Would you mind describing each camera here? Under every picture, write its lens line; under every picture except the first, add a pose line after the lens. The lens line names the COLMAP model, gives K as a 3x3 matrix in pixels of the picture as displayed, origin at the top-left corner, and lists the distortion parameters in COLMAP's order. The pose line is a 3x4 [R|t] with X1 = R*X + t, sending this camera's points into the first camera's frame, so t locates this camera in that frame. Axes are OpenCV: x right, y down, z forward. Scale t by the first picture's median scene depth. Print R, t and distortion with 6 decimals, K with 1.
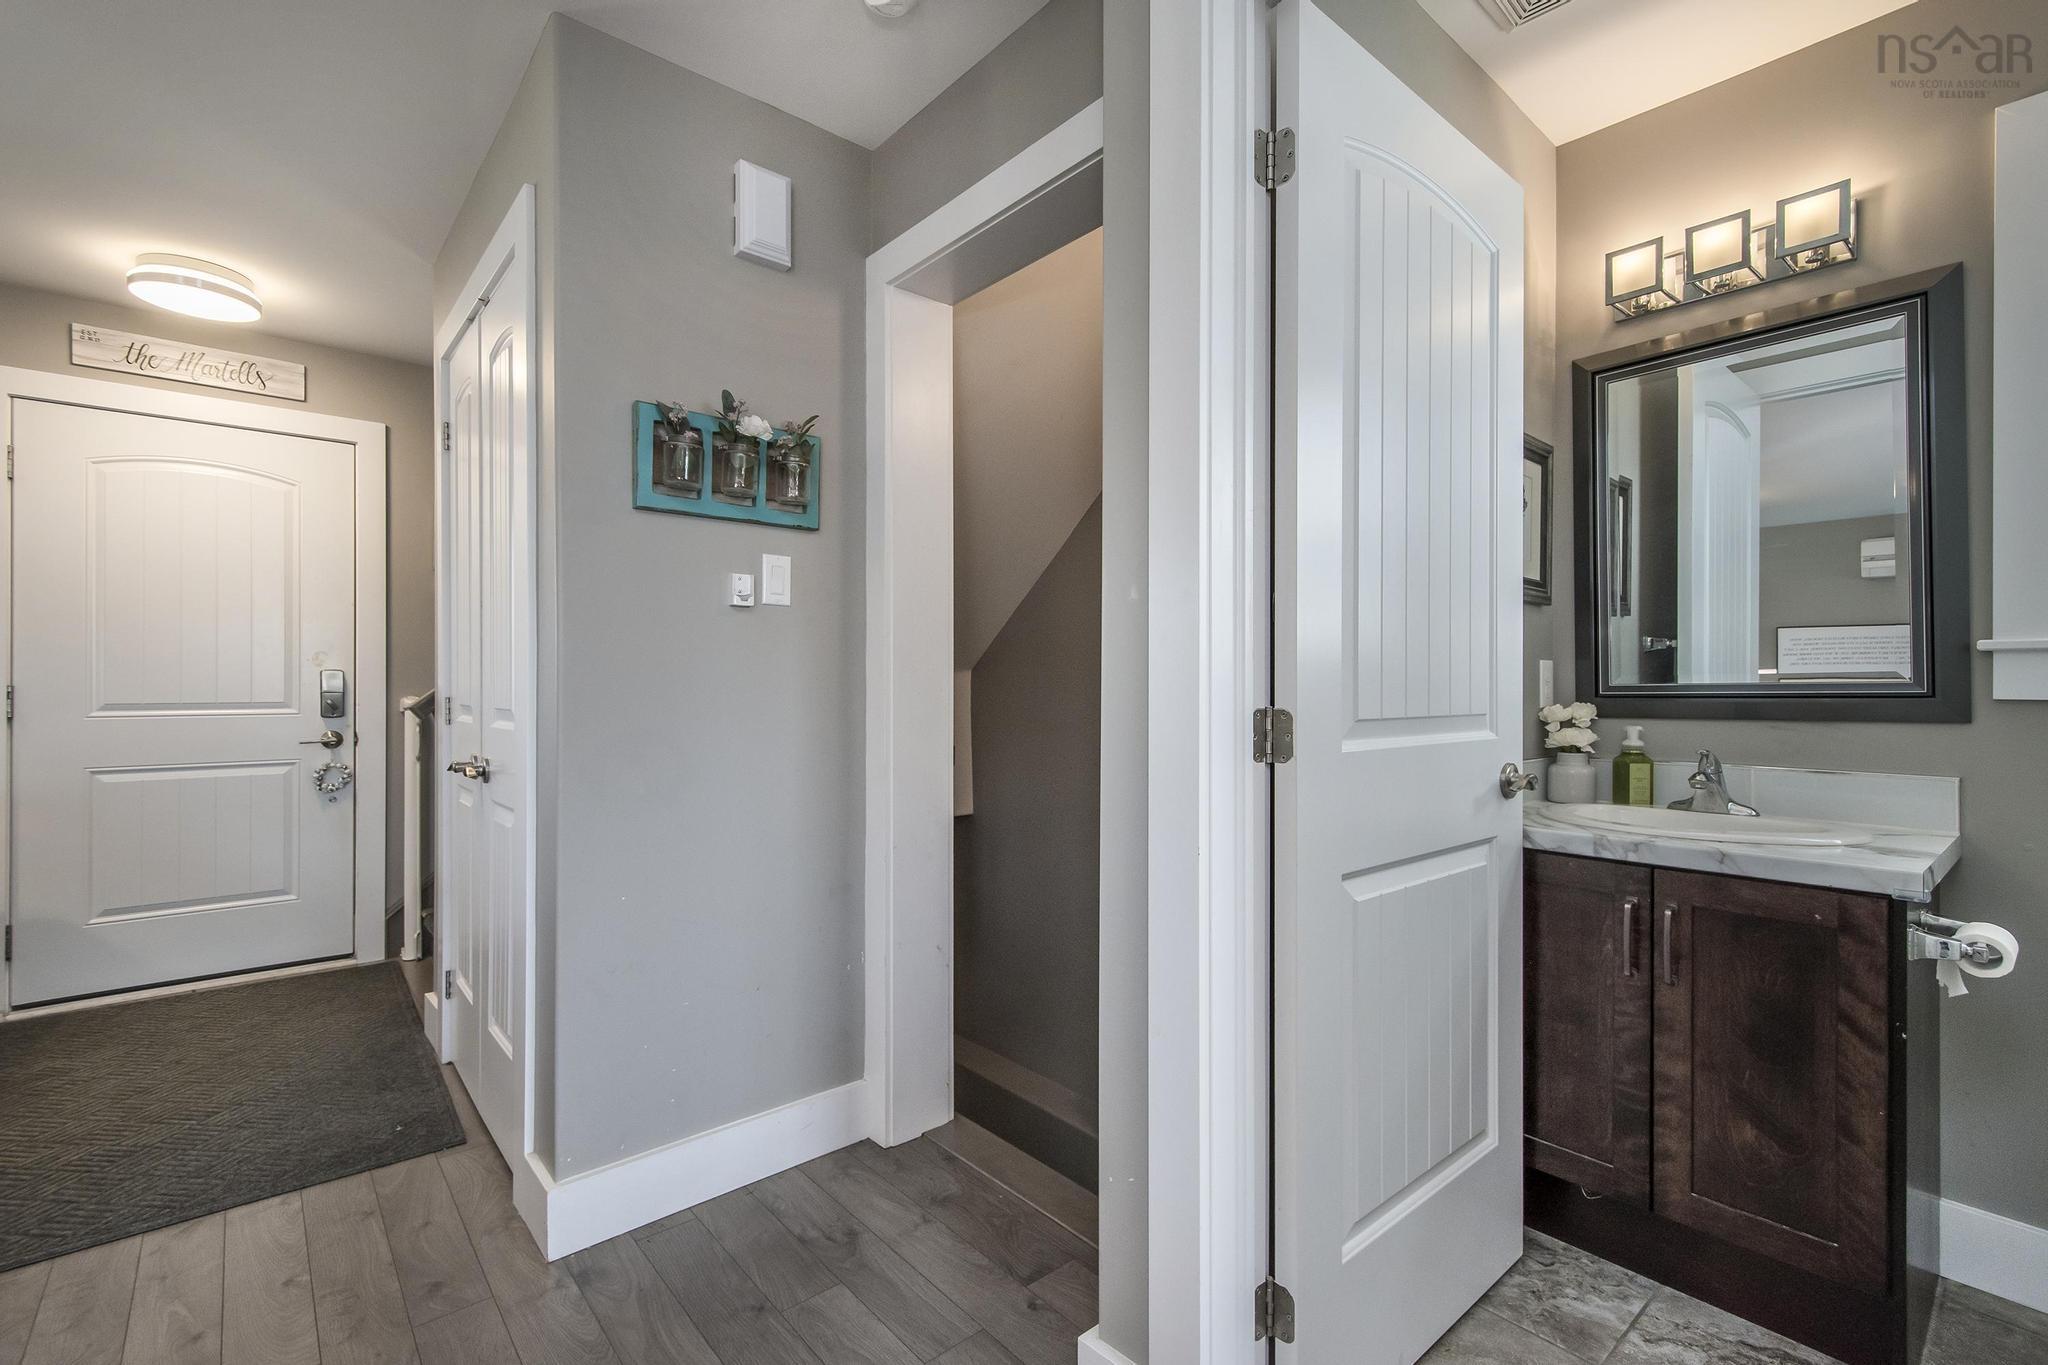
lens RADIAL K [[905.0, 0, 1019.4], [0, 905.0, 690.2], [0, 0, 1]] dist [0.014487, -0.006026]
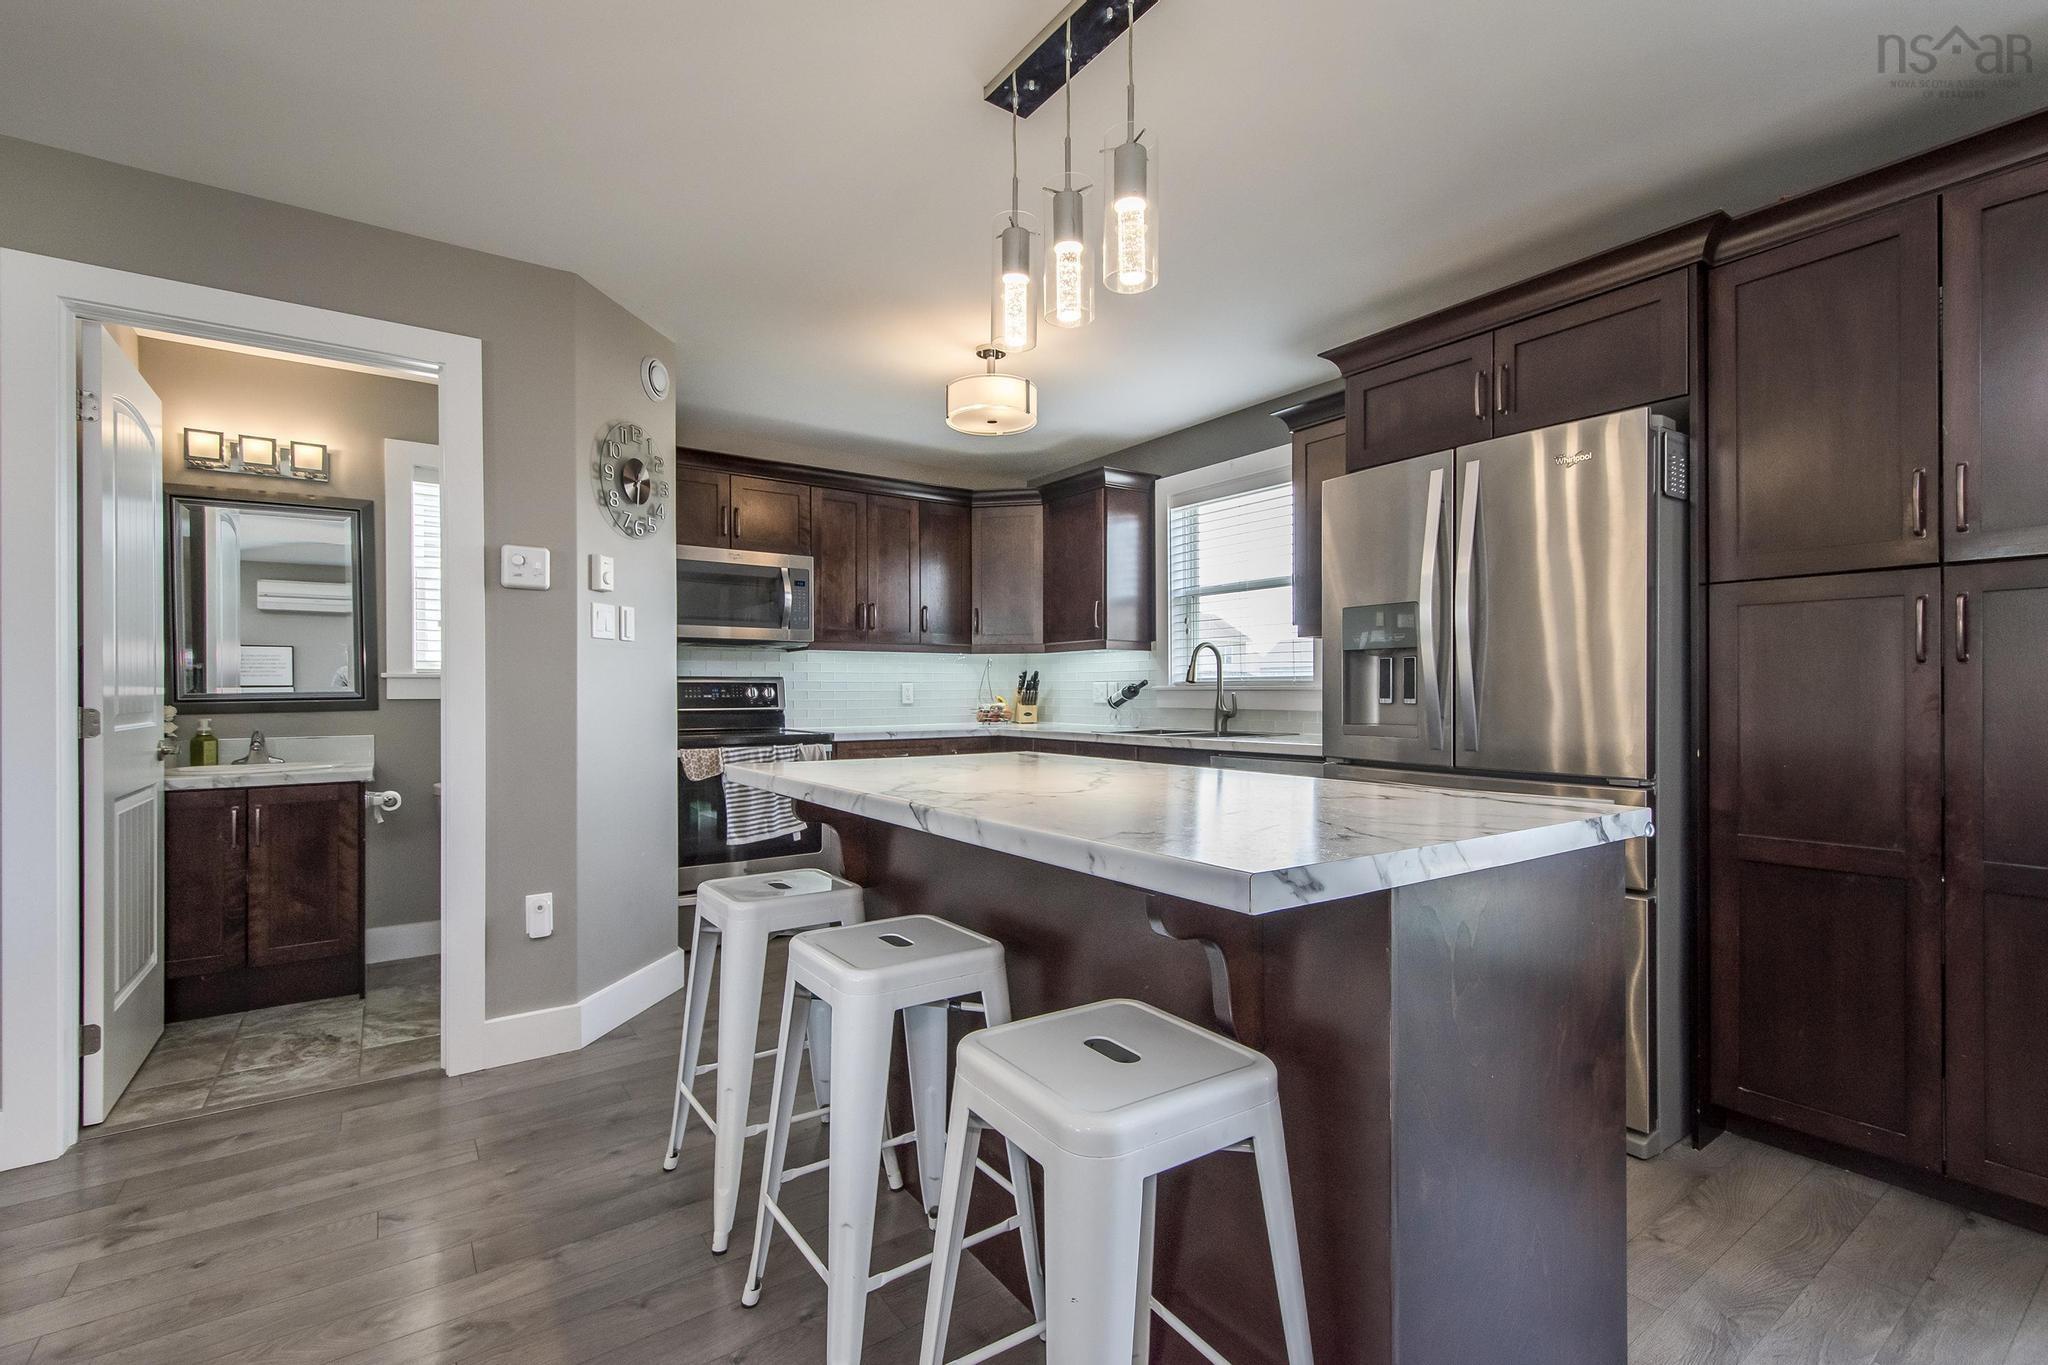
lens RADIAL K [[905.0, 0, 1029.6], [0, 905.0, 694.2], [0, 0, 1]] dist [0.014487, -0.006026]
pose [[0.099487, -0.004667, 0.995028, -0.988882], [0.005704, 0.999975, 0.004119, -0.003571], [-0.995022, 0.005266, 0.099511, -0.785339]]
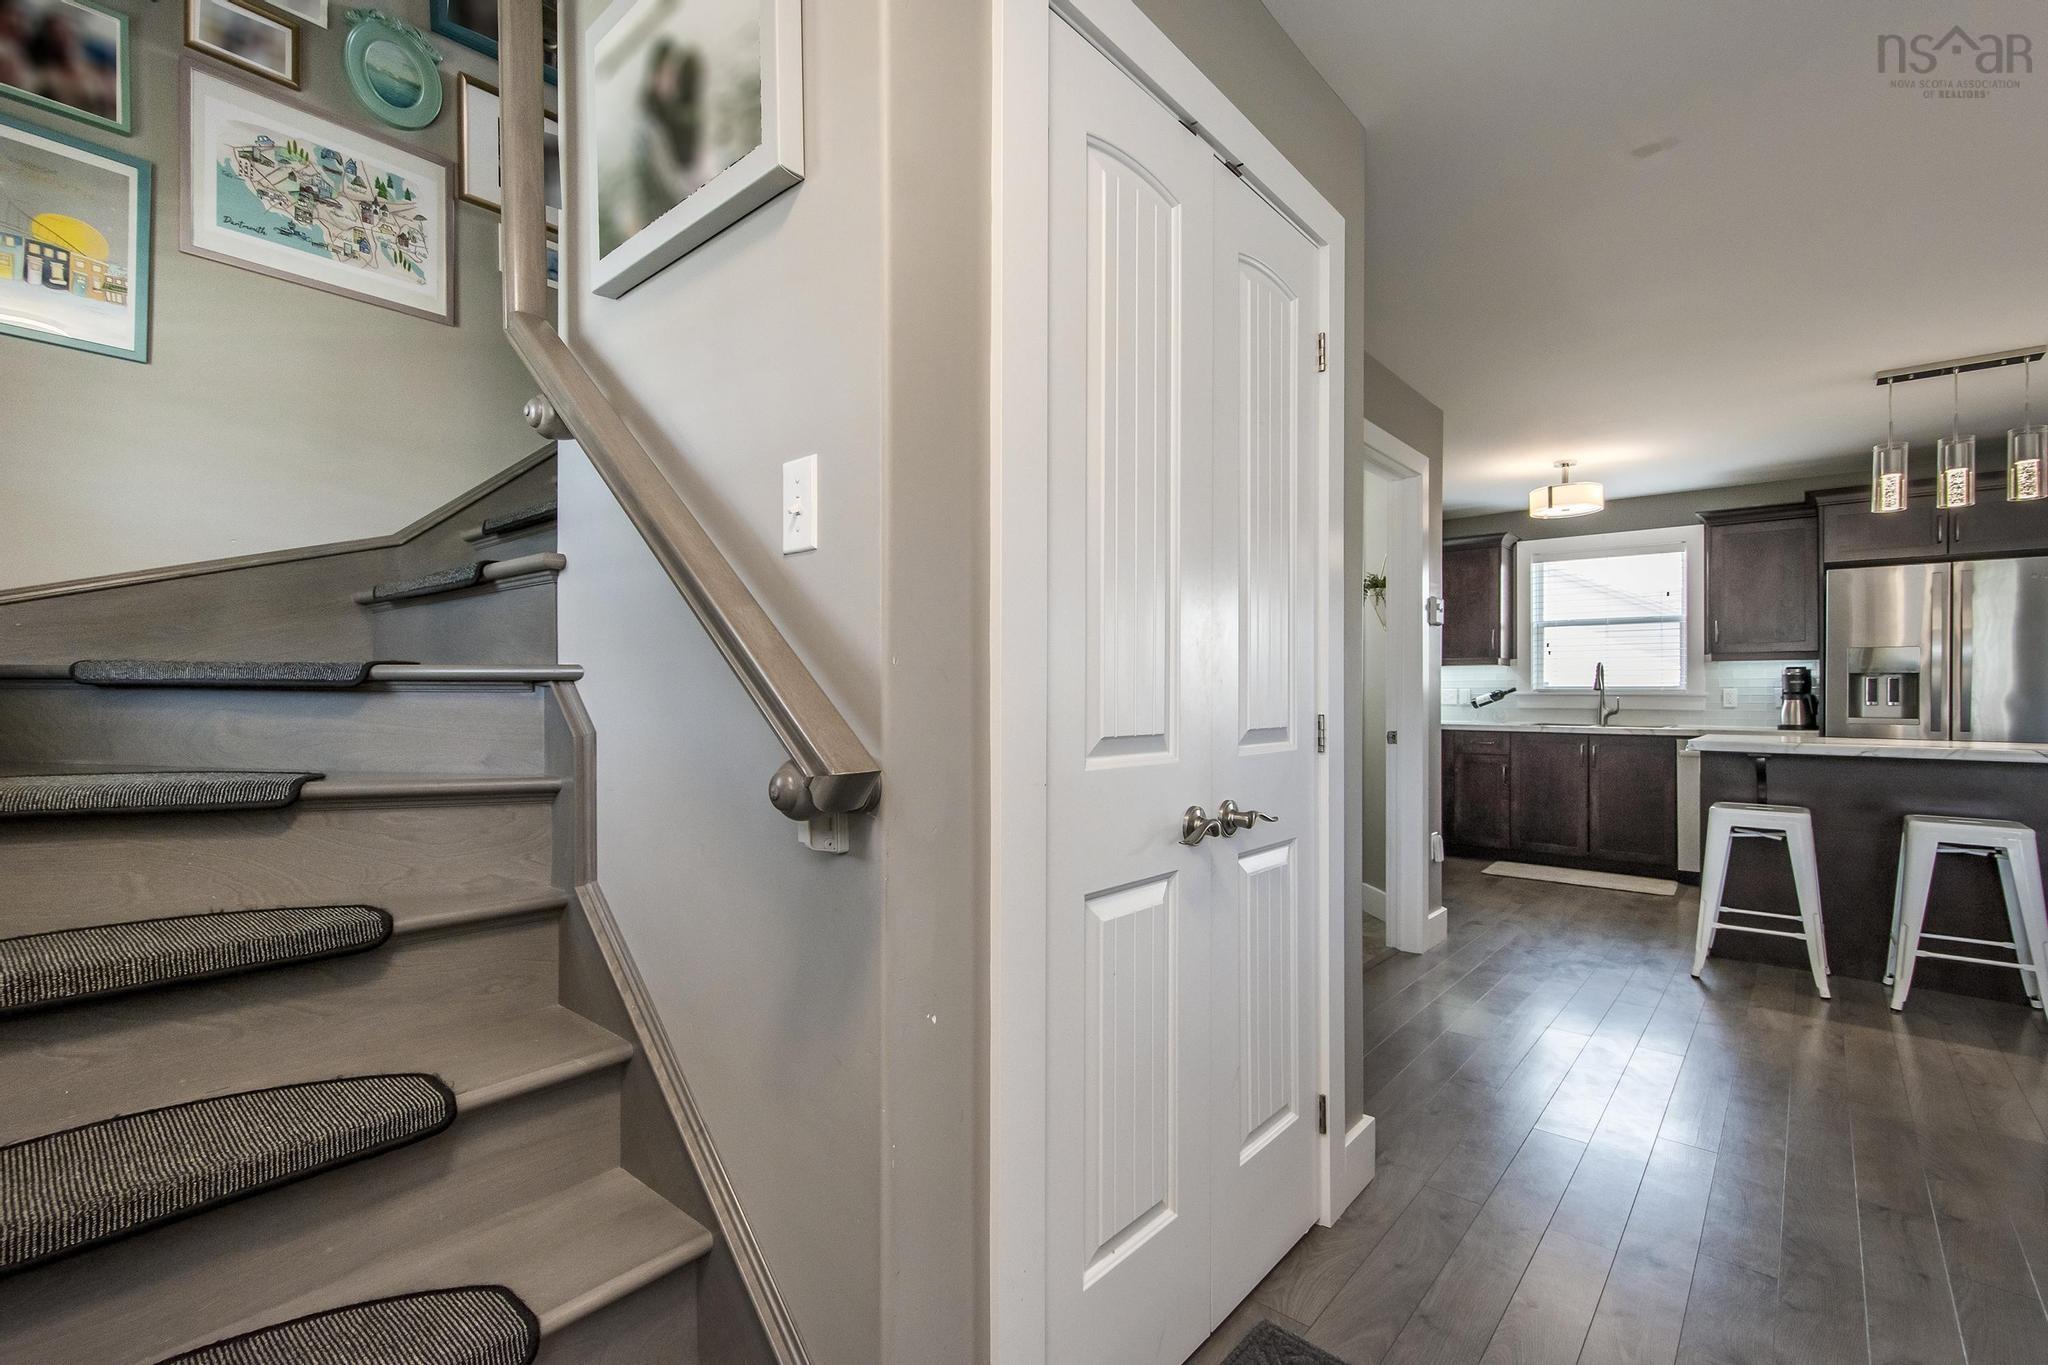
lens RADIAL K [[905.0, 0, 1029.8], [0, 905.0, 690.2], [0, 0, 1]] dist [0.014487, -0.006026]
pose [[-0.141781, 0.001317, 0.989897, -1.659929], [0.000121, 0.999999, -0.001313, -0.016630], [-0.989898, -0.000066, -0.141781, 1.610359]]
